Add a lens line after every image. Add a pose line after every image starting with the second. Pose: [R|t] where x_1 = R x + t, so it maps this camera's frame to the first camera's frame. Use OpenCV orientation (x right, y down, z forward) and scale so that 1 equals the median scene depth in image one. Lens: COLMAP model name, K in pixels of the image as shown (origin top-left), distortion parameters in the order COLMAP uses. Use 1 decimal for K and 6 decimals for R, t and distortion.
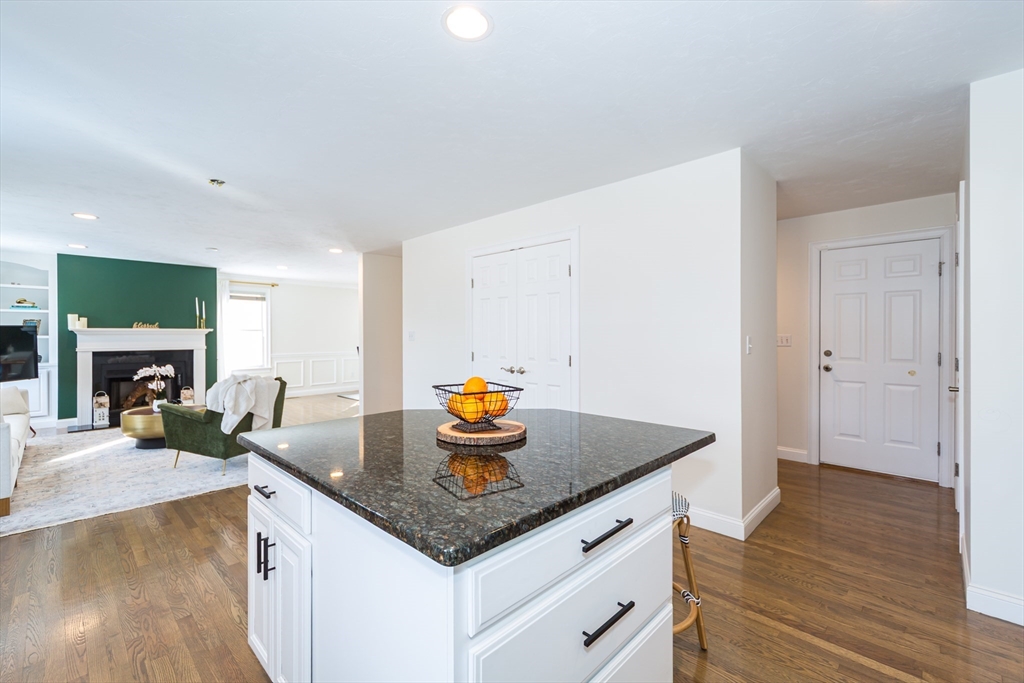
lens RADIAL K [[439.3, 0, 512.4], [0, 439.3, 335.0], [0, 0, 1]] dist [0.002135, 0.000212]
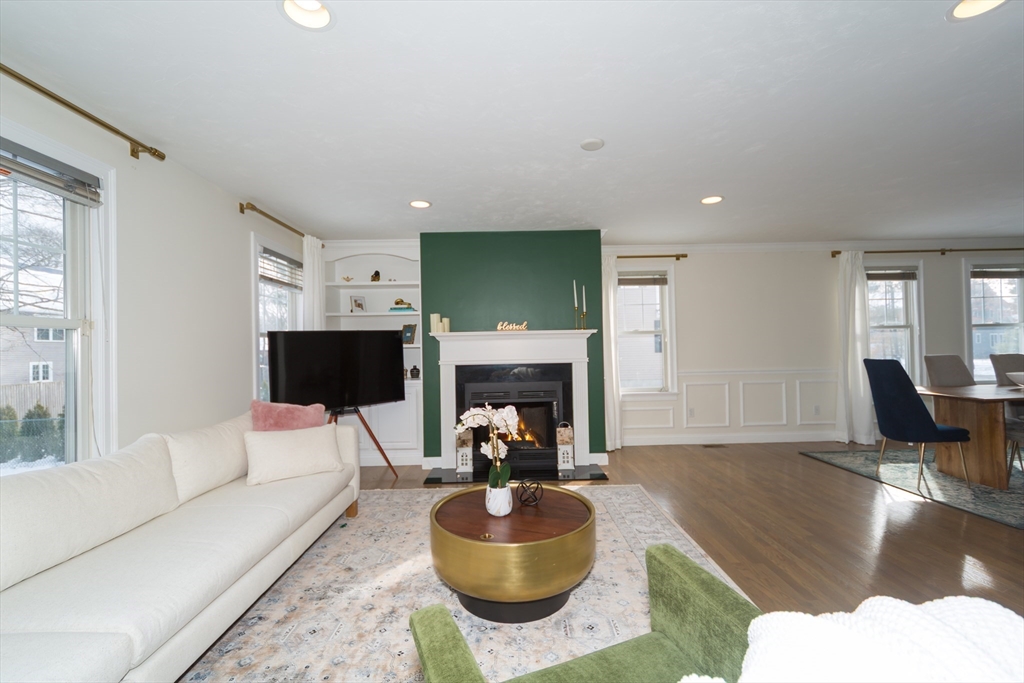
lens RADIAL K [[429.4, 0, 512.0], [0, 429.4, 341.5], [0, 0, 1]] dist [0.006646, -0.000053]
pose [[0.705024, -0.021750, -0.708850, -0.383147], [0.017393, 0.999759, -0.013376, 0.009751], [0.708970, -0.002898, 0.705233, 0.554967]]
